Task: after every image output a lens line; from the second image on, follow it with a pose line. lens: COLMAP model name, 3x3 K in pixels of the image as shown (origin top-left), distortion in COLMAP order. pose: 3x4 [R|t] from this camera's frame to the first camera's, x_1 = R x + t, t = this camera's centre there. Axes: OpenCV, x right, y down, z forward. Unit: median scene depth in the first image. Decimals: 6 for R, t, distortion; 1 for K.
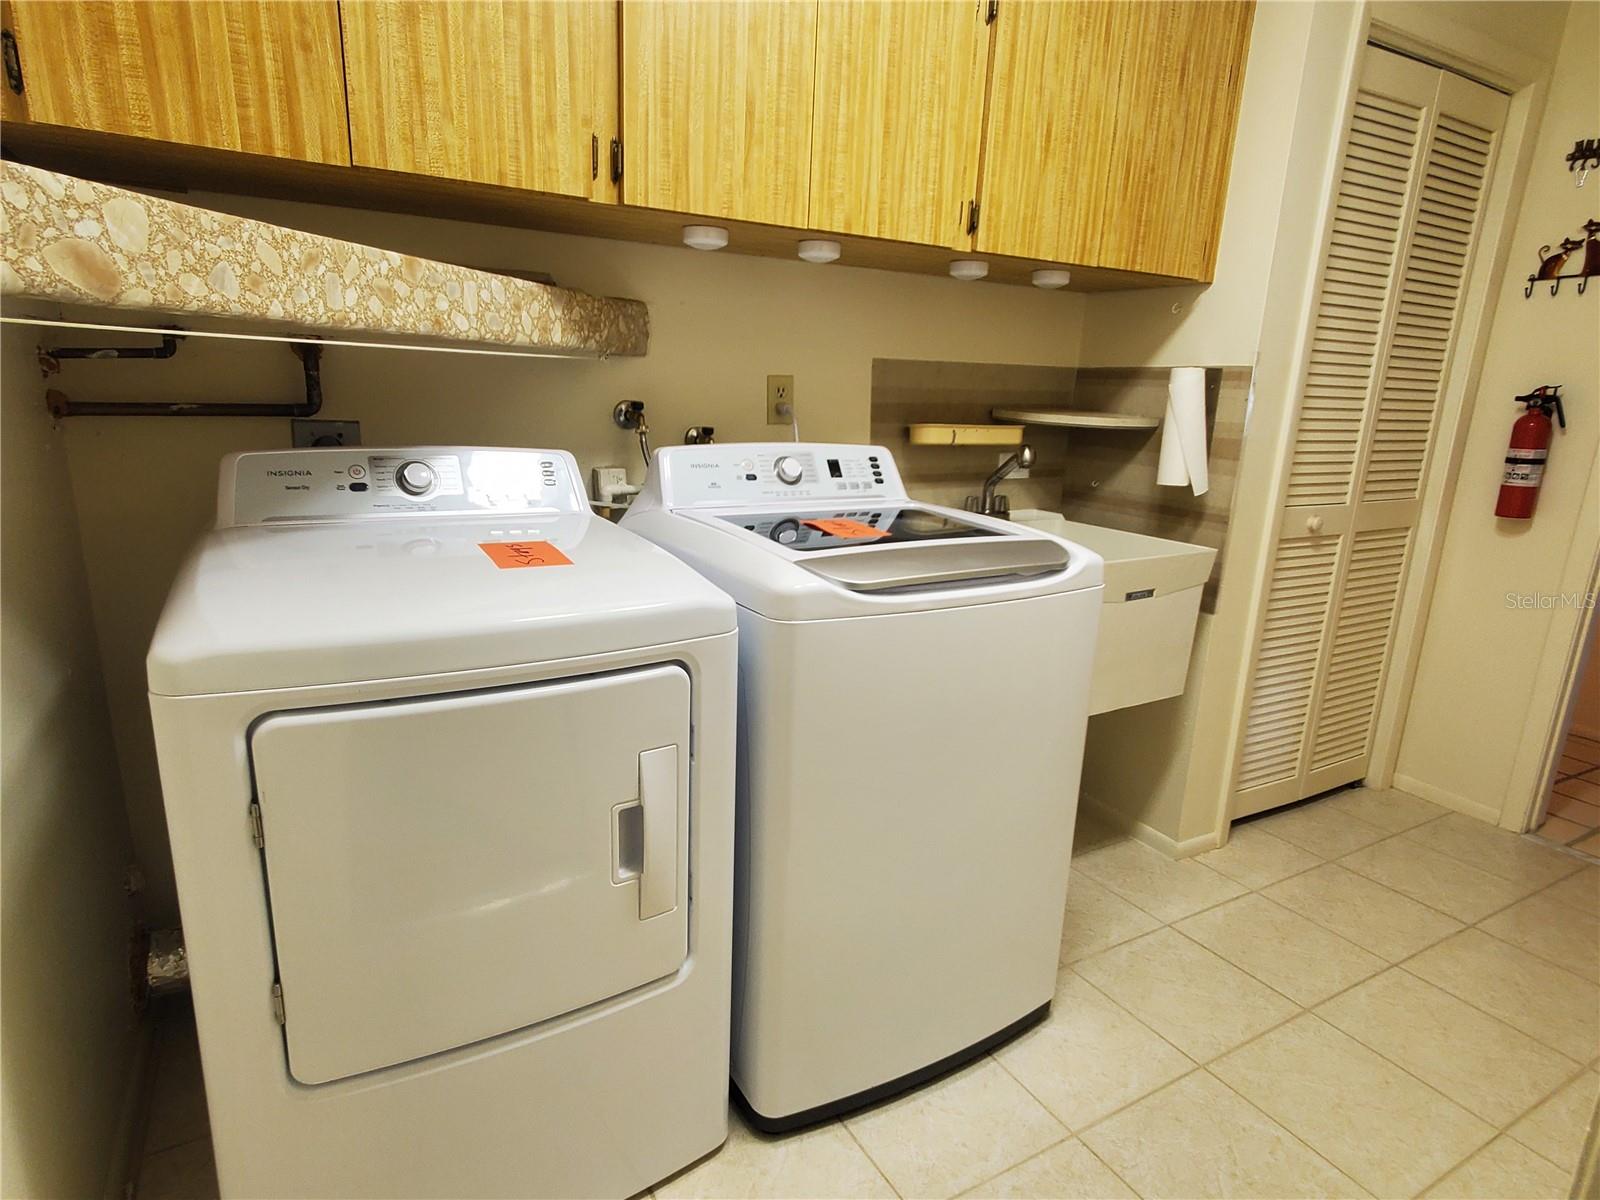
lens RADIAL K [[884.2, 0, 786.5], [0, 884.2, 613.2], [0, 0, 1]] dist [0.007964, 0.000363]
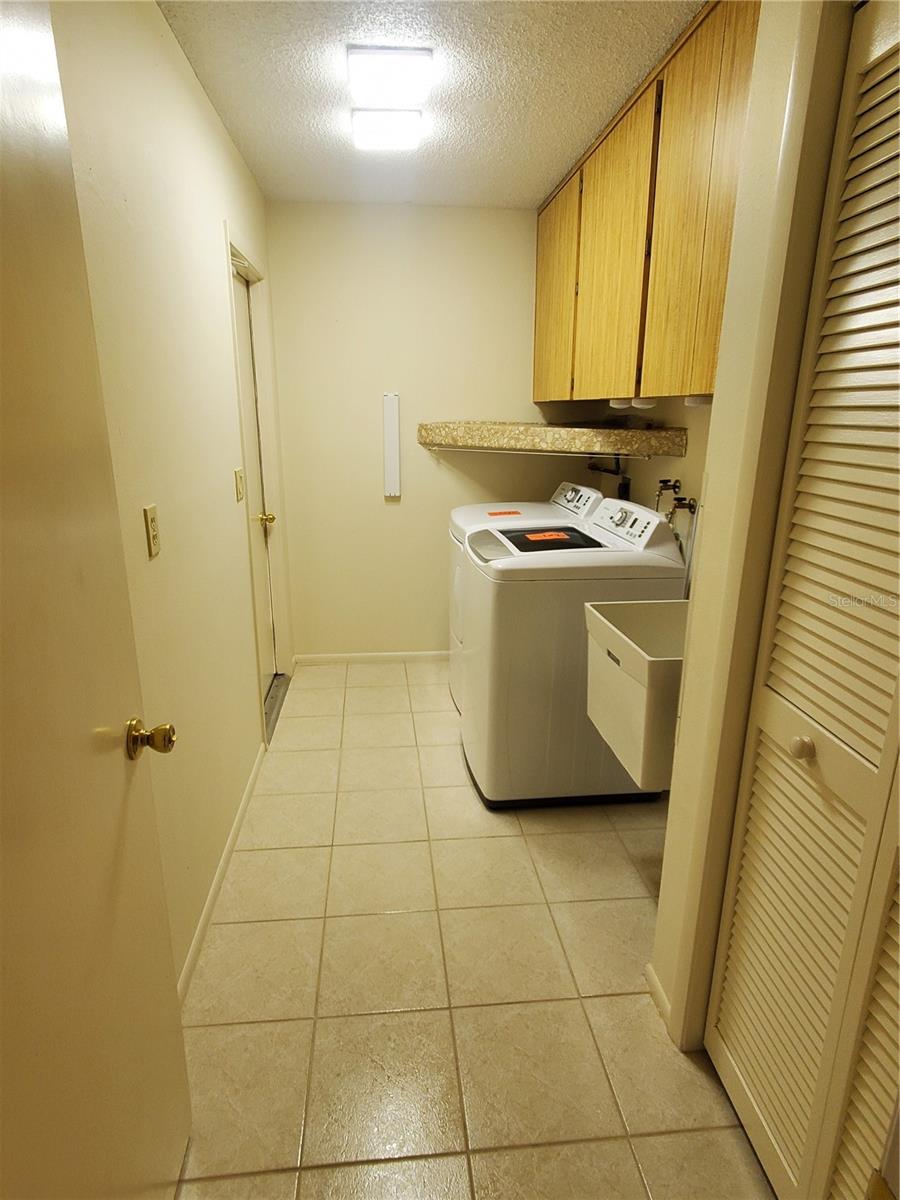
lens RADIAL K [[663.1, 0, 431.8], [0, 663.1, 596.0], [0, 0, 1]] dist [0.007964, 0.000363]
pose [[-0.421725, 0.213170, -0.881310, 1.391550], [-0.244823, 0.909100, 0.337044, -0.372568], [0.873046, 0.357905, -0.331202, 1.124686]]
